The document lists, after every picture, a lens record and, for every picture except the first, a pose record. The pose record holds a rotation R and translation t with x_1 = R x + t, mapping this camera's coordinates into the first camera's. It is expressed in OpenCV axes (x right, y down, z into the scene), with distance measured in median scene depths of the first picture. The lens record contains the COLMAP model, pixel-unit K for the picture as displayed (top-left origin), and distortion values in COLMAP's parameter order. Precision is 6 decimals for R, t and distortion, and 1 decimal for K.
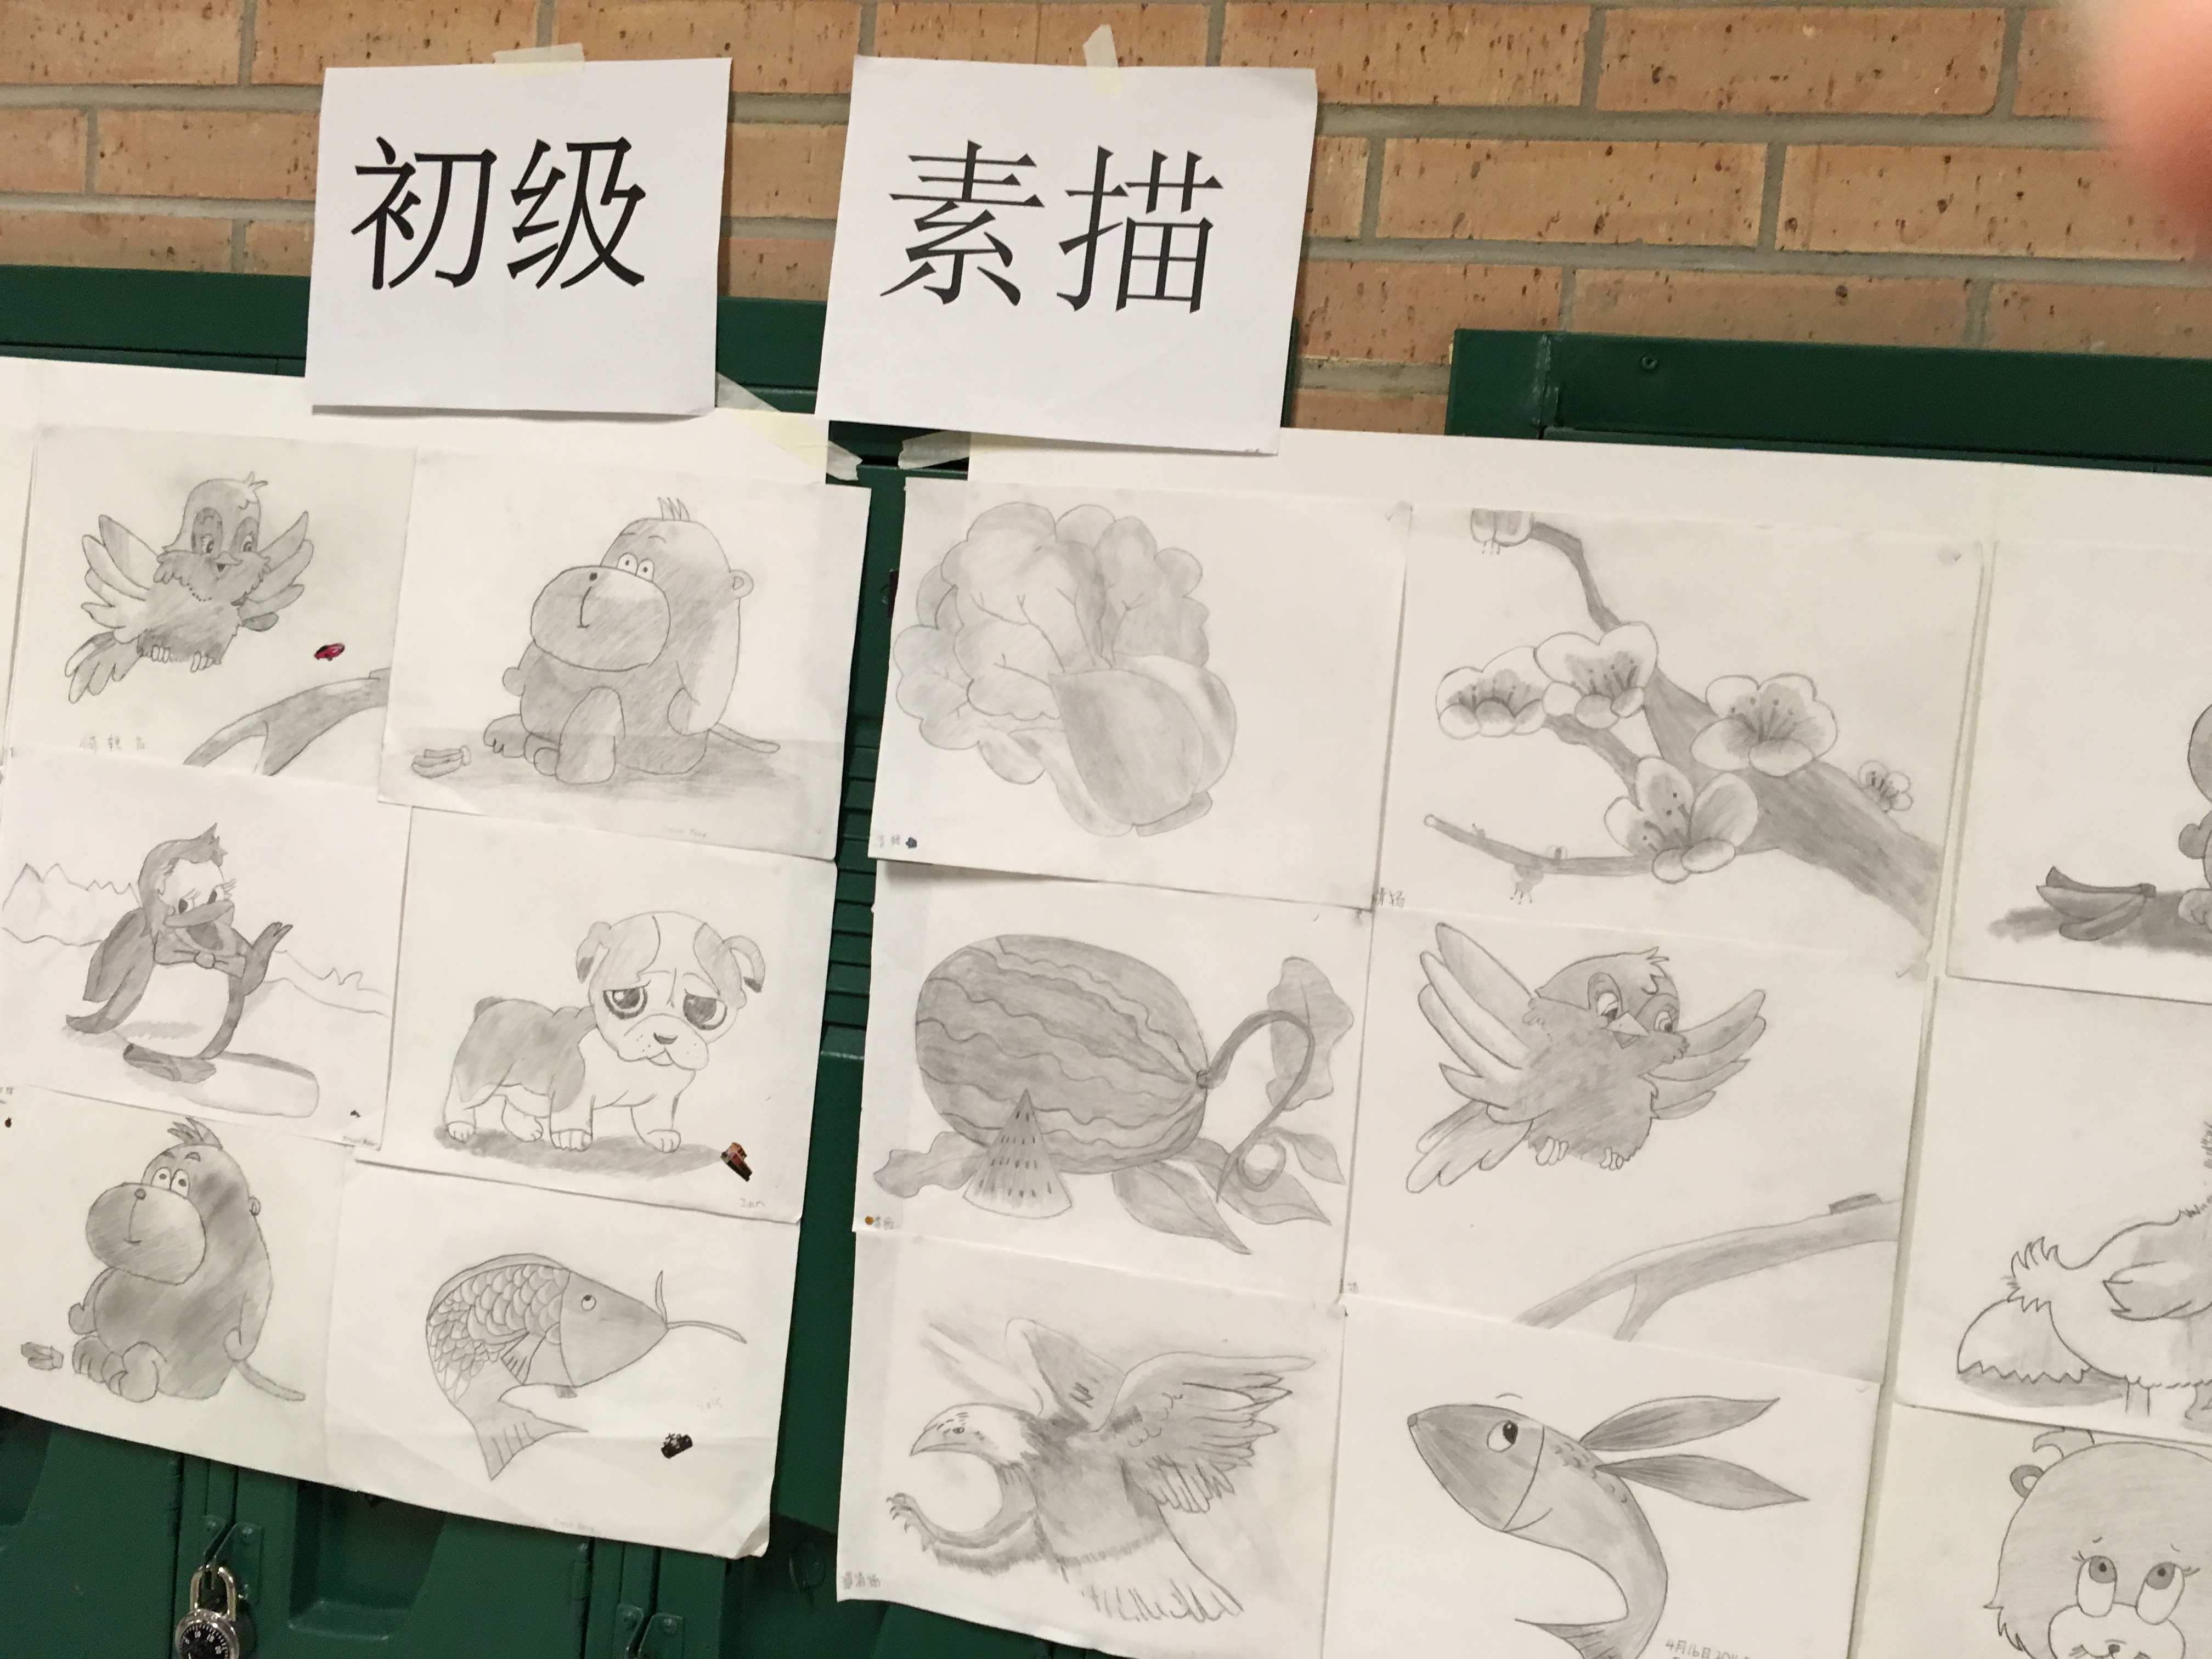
lens RADIAL K [[1846.4, 0, 1096.7], [0, 1846.4, 832.4], [0, 0, 1]] dist [0.075386, -0.120521]
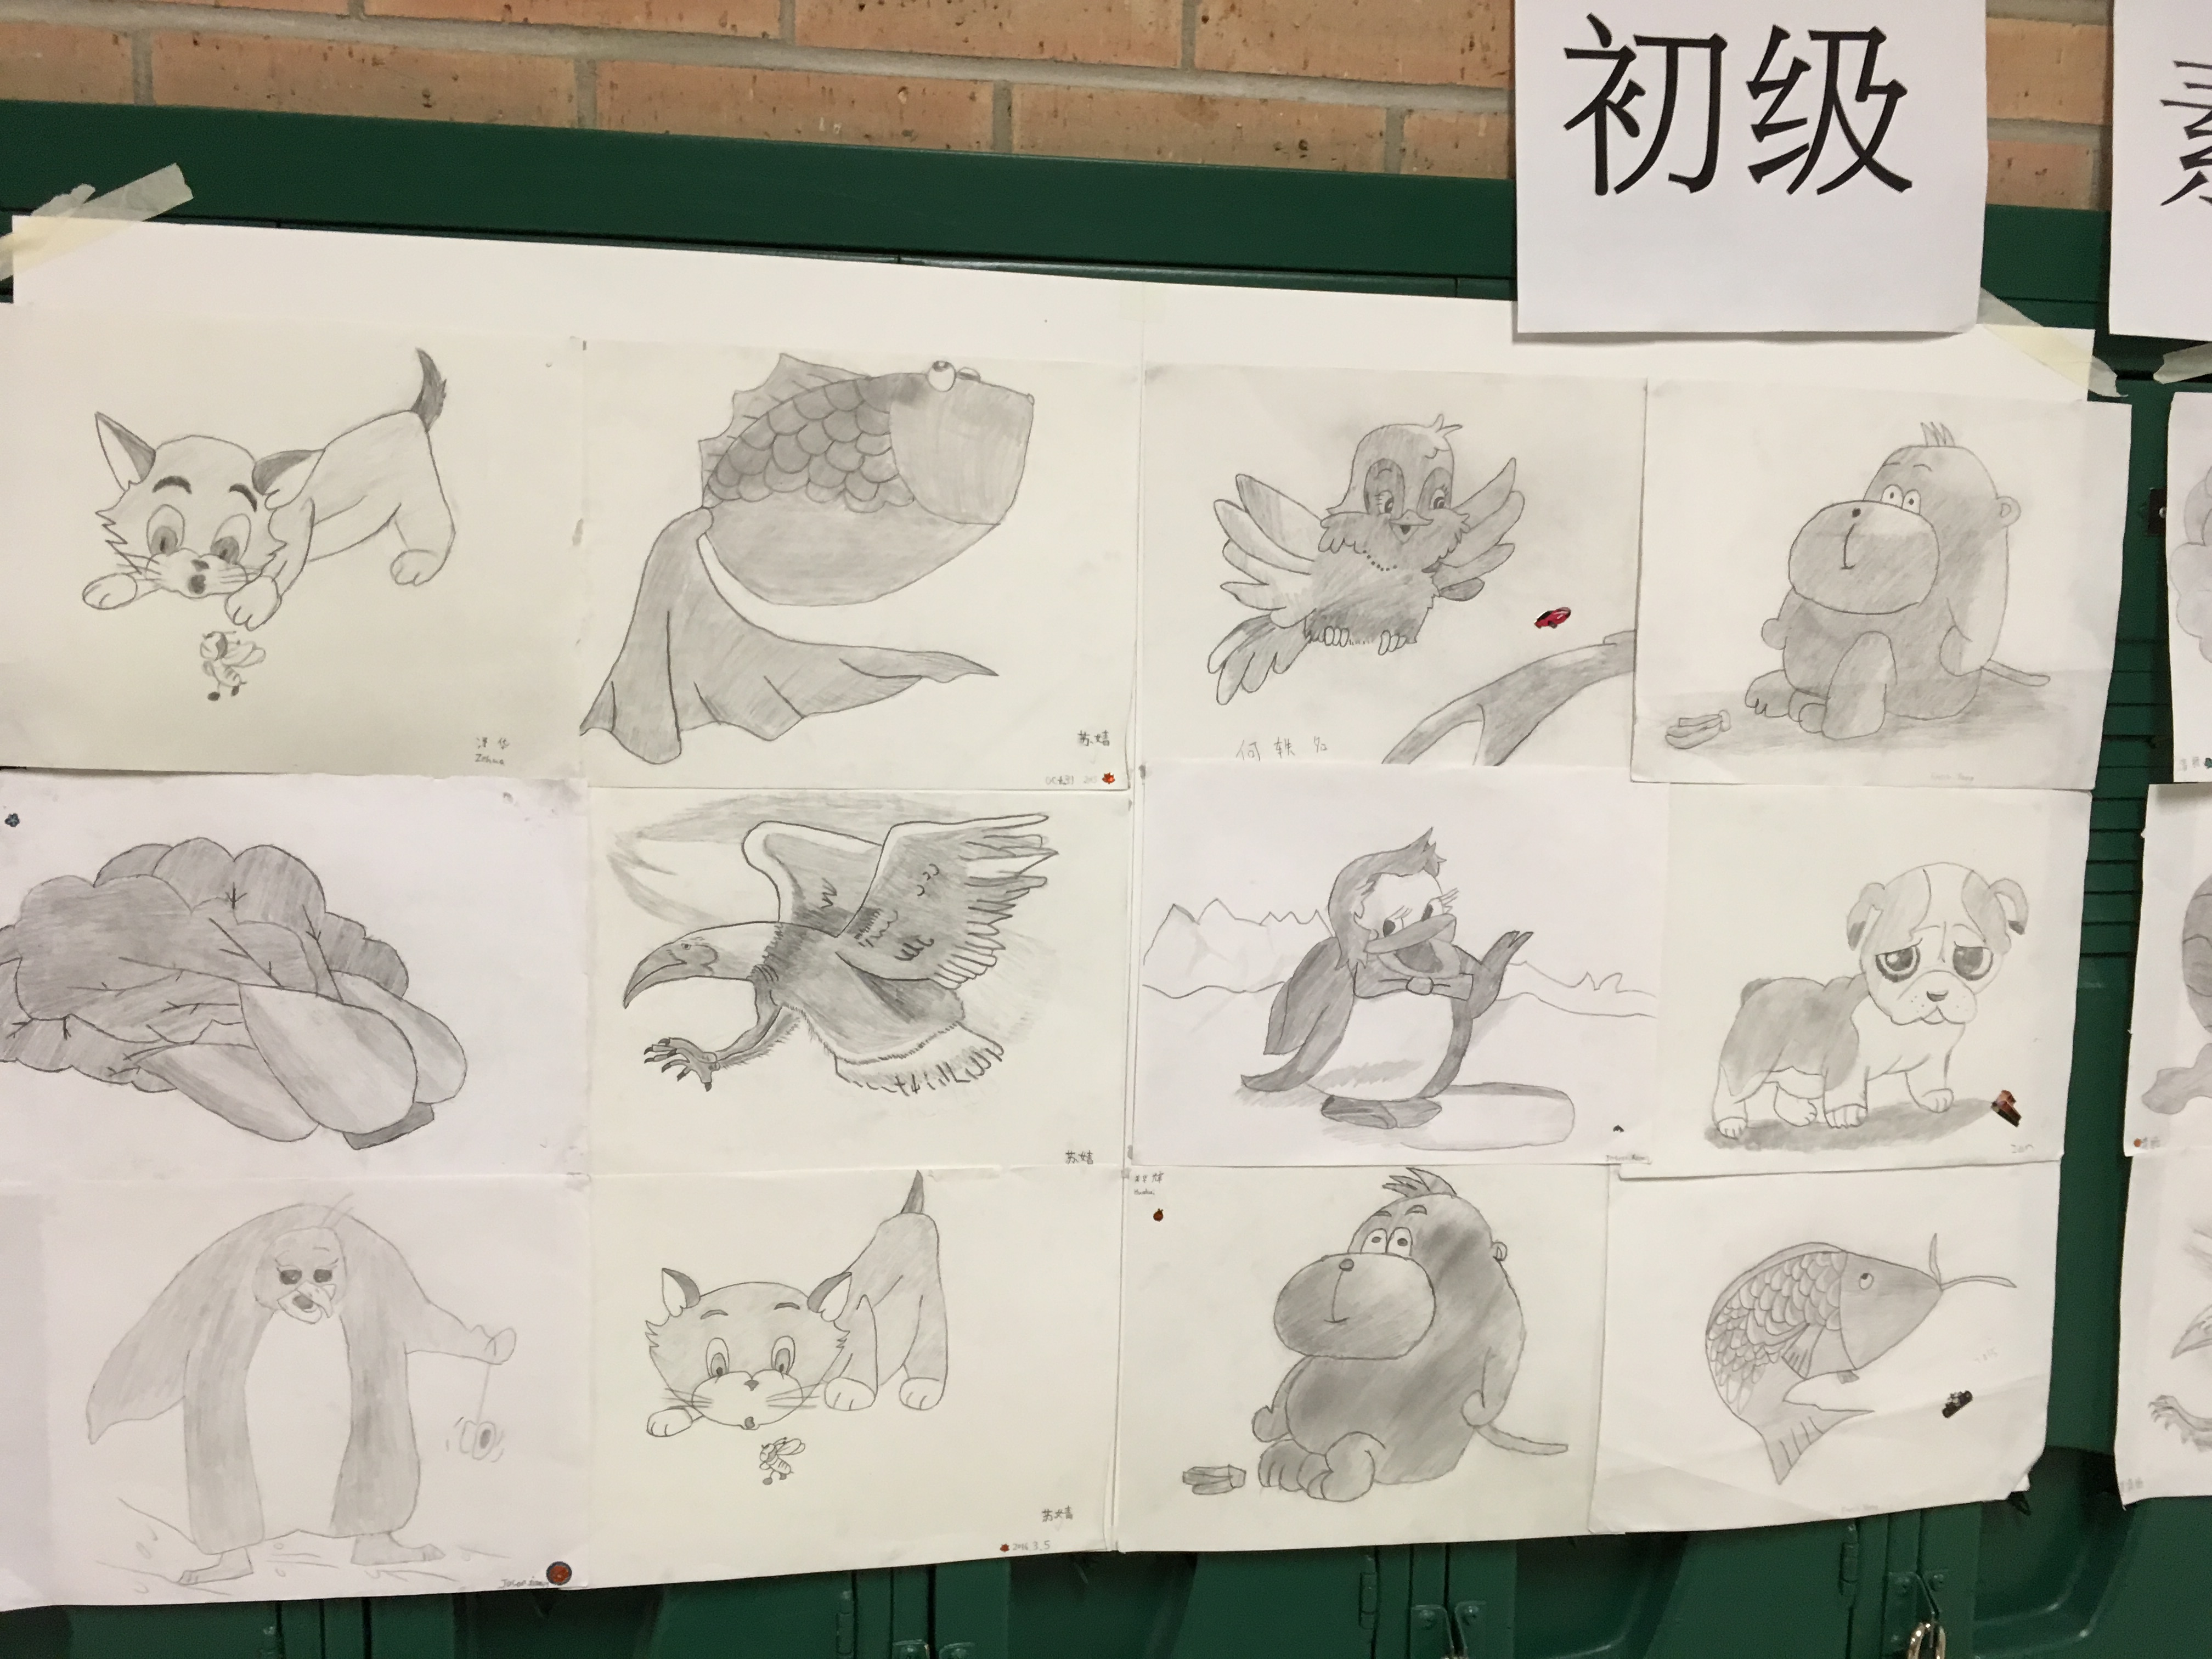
lens RADIAL K [[1846.4, 0, 1096.7], [0, 1846.4, 832.4], [0, 0, 1]] dist [0.075386, -0.120521]
pose [[0.922661, -0.119019, 0.366784, -0.958948], [0.095104, 0.992029, 0.082668, -0.091044], [-0.373700, -0.041392, 0.926626, 0.272085]]
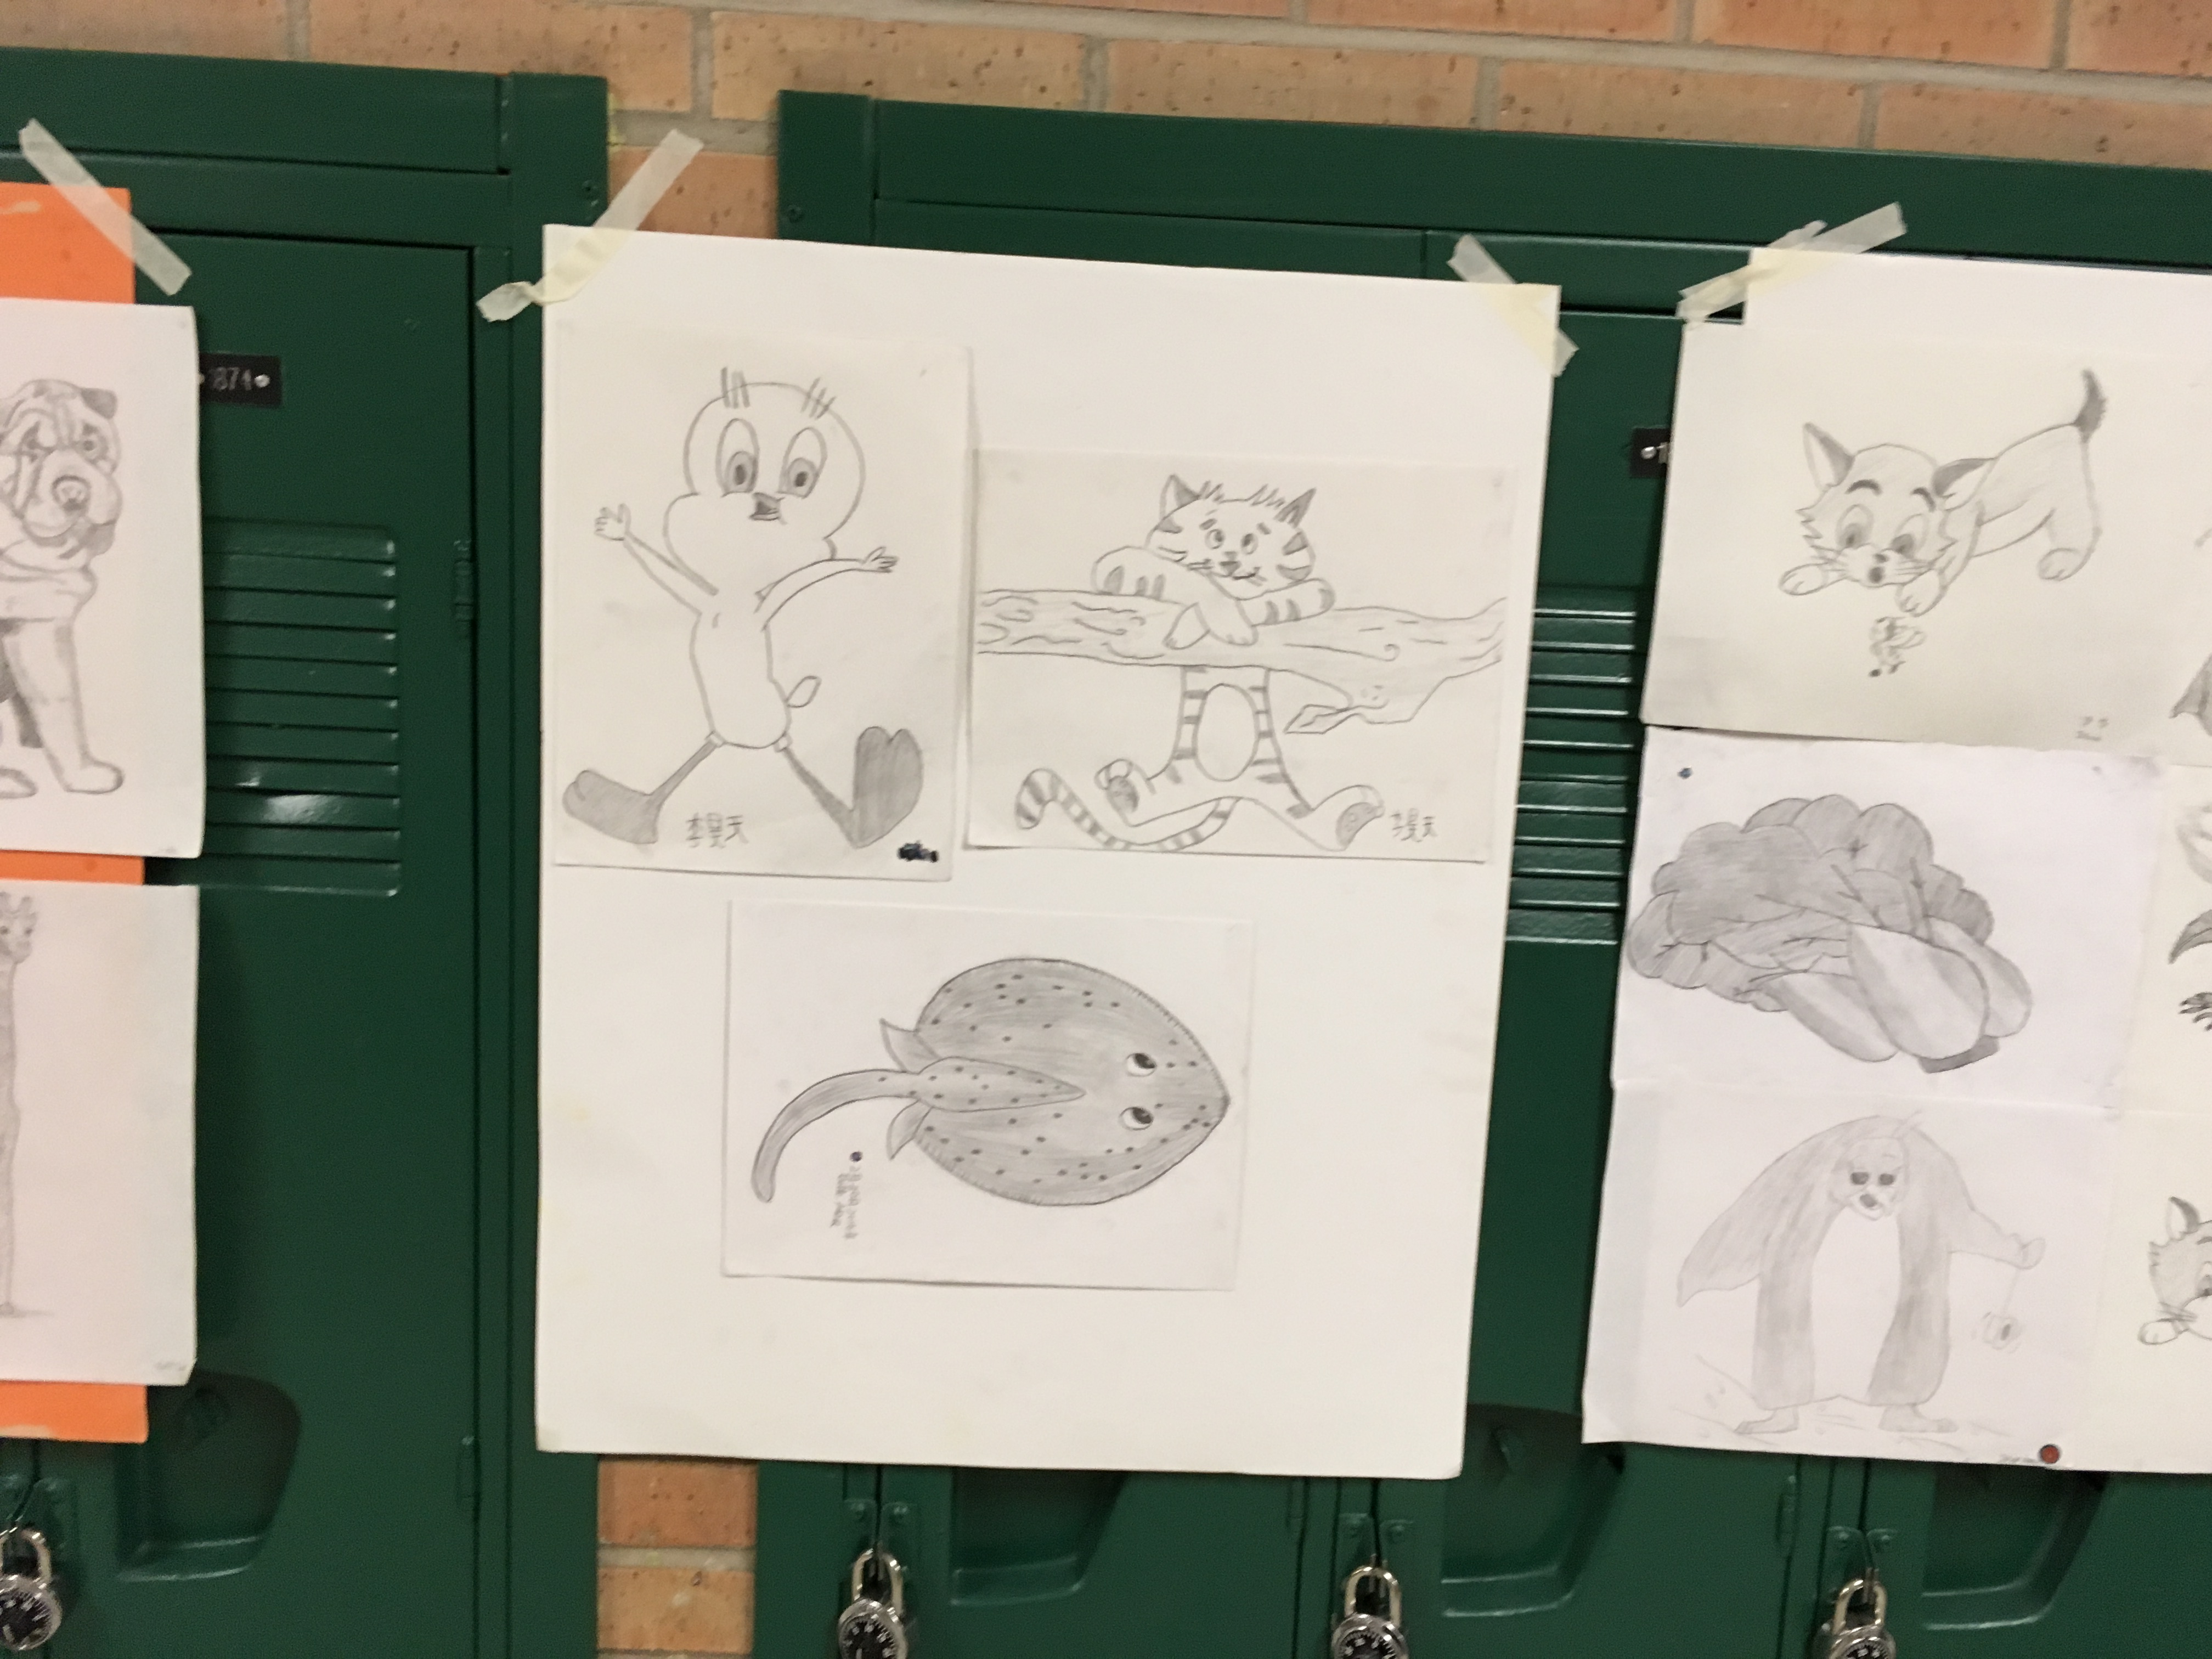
lens RADIAL K [[1846.4, 0, 1096.7], [0, 1846.4, 832.4], [0, 0, 1]] dist [0.075386, -0.120521]
pose [[0.967350, -0.085182, 0.238700, -1.683251], [0.058916, 0.991605, 0.115099, -0.178832], [-0.246500, -0.097278, 0.964248, 0.372520]]
